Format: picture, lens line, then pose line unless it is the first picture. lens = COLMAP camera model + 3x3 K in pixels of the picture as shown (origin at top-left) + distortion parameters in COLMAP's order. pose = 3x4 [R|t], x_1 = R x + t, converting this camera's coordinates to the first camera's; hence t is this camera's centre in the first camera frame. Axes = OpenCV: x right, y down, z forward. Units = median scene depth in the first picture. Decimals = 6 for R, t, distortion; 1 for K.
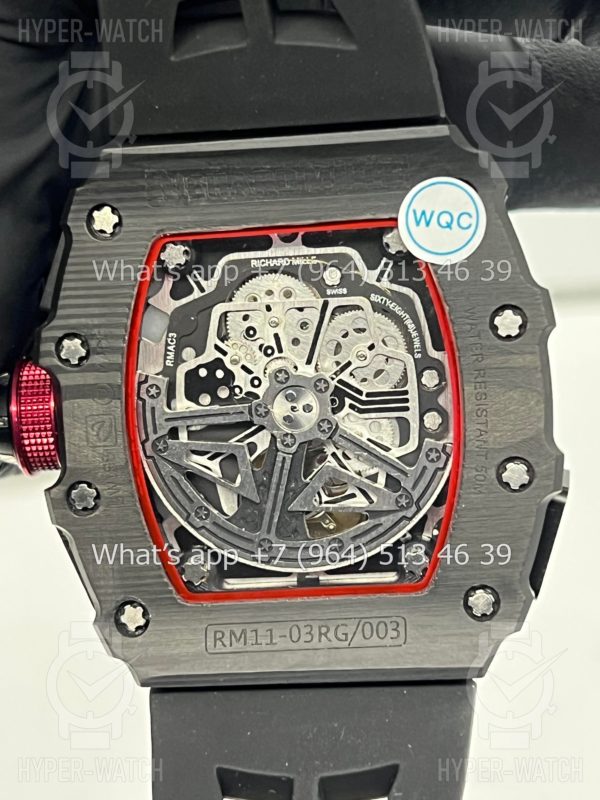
lens RADIAL K [[1909.0, 0, 300.0], [0, 1909.0, 400.0], [0, 0, 1]] dist [0.180911, -0.380454]
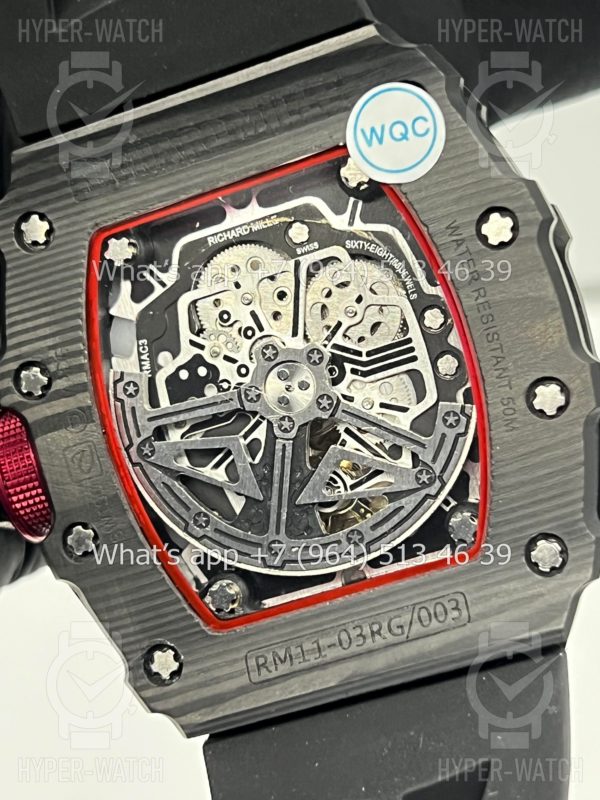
lens RADIAL K [[1909.0, 0, 300.0], [0, 1909.0, 400.0], [0, 0, 1]] dist [0.180911, -0.380454]
pose [[0.966379, -0.230371, -0.114196, 0.100349], [0.218464, 0.969871, -0.107813, 0.105154], [0.135593, 0.079240, 0.987591, 0.136589]]
